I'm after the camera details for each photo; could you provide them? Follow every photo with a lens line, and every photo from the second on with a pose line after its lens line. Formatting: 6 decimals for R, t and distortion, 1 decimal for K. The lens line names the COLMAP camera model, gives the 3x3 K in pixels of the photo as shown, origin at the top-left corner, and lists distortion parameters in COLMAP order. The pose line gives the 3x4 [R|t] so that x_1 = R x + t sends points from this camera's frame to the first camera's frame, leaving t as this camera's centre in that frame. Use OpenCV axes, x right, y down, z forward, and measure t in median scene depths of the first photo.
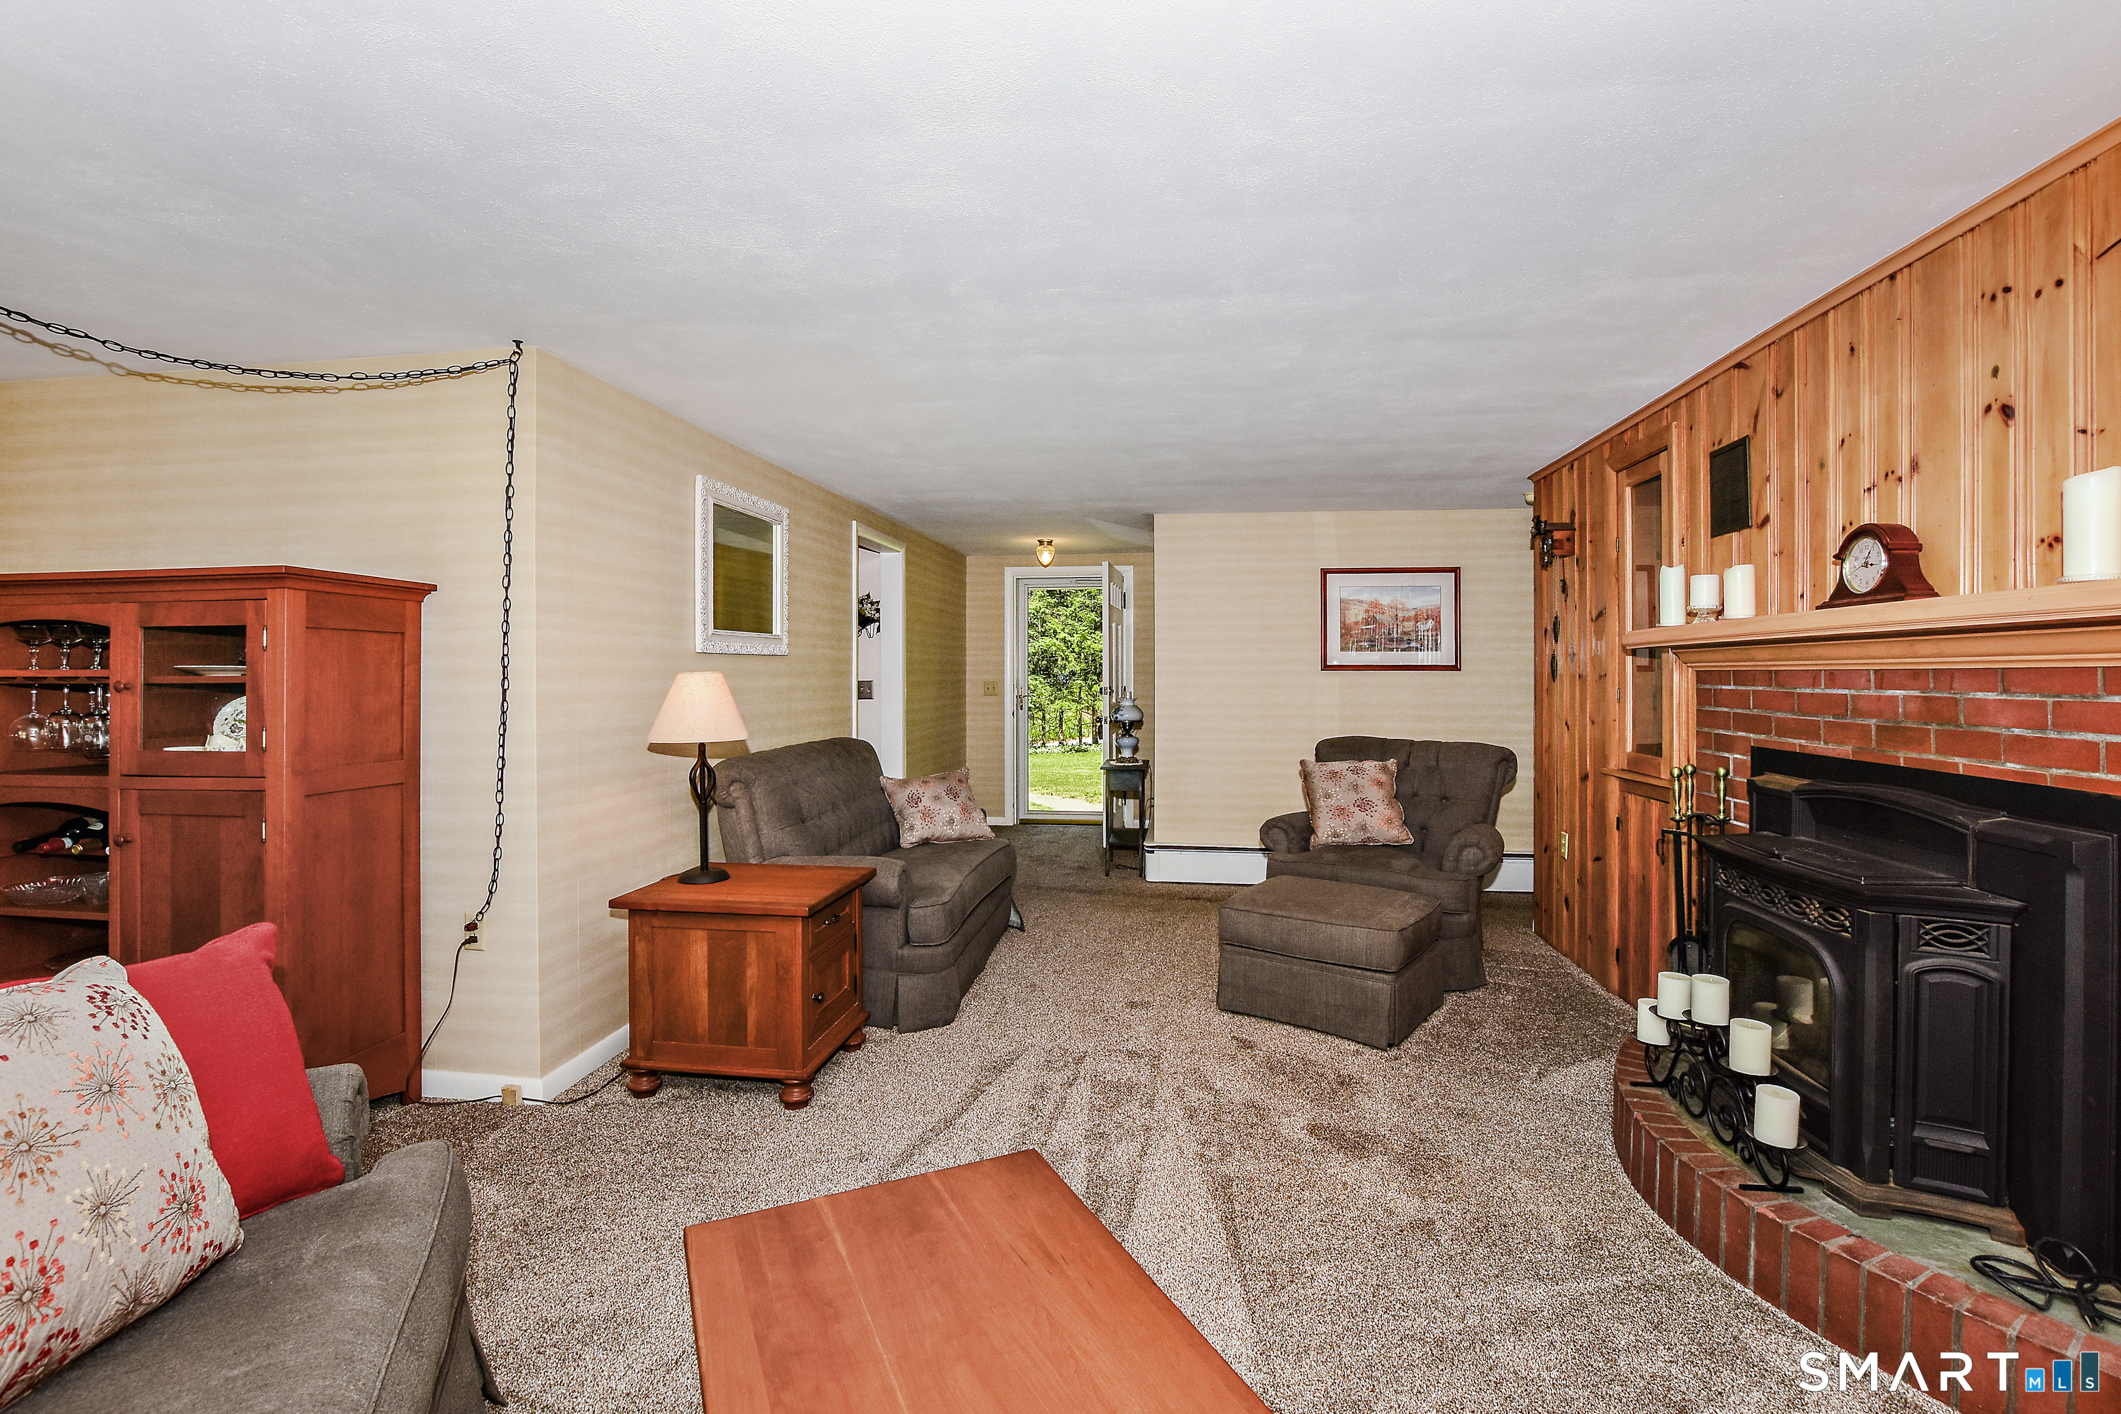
lens RADIAL K [[985.0, 0, 1068.4], [0, 985.0, 677.8], [0, 0, 1]] dist [-0.001291, -0.000082]
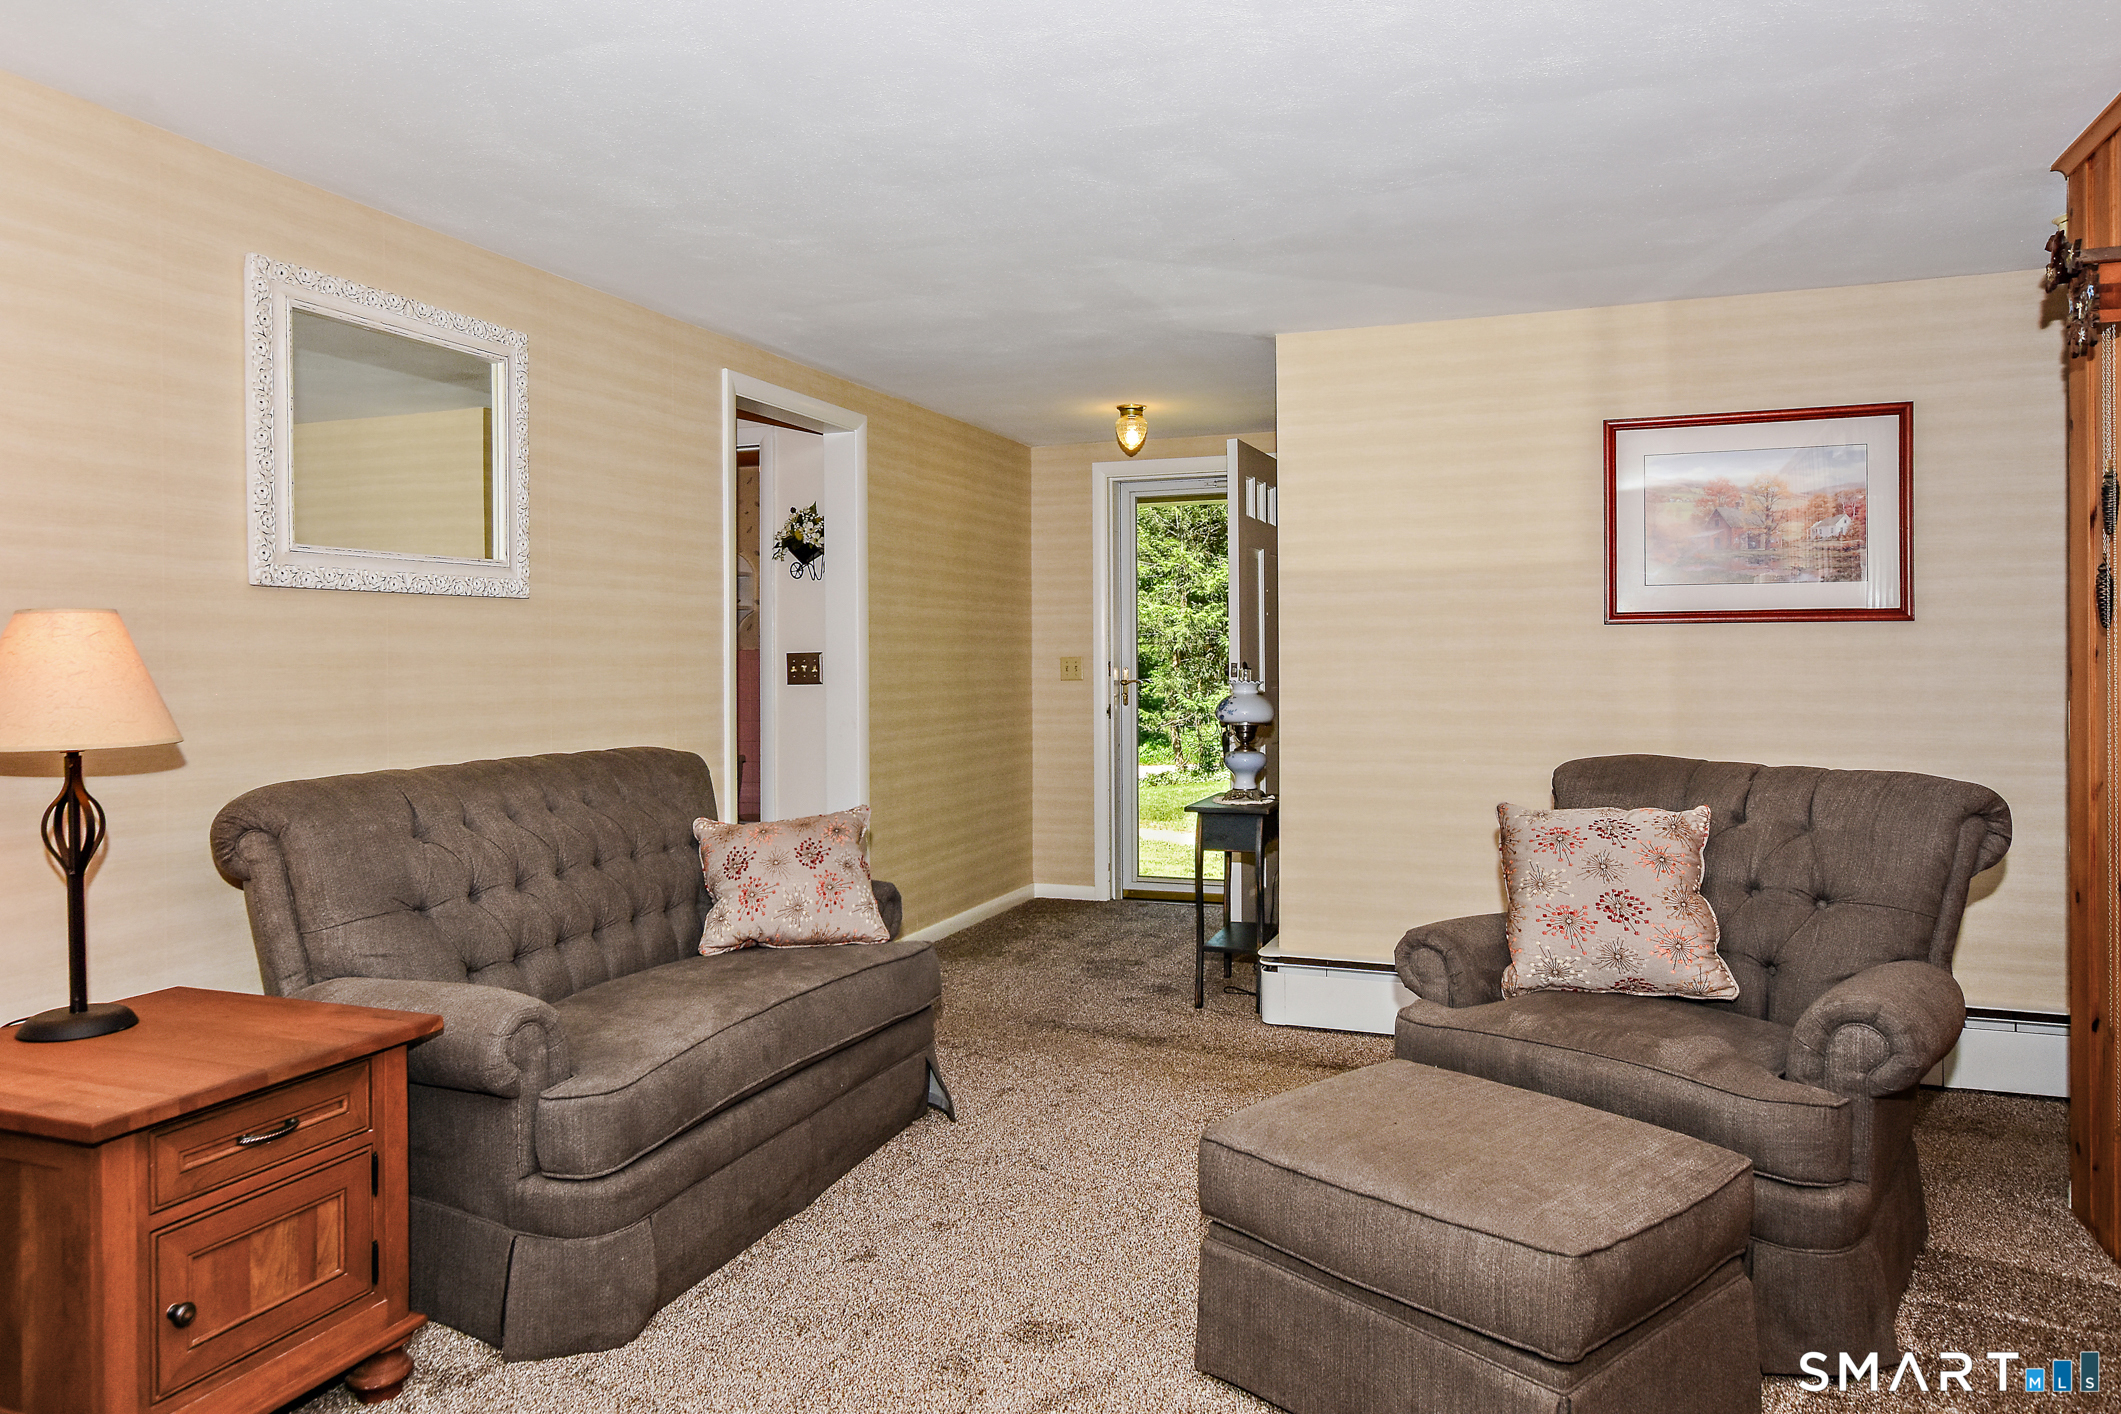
lens RADIAL K [[1411.1, 0, 1058.6], [0, 1411.1, 667.7], [0, 0, 1]] dist [-0.009954, 0.029327]
pose [[0.972449, -0.003206, -0.233092, 0.193421], [0.003257, 0.999995, -0.000164, 0.017939], [0.233091, -0.000600, 0.972455, 0.299461]]
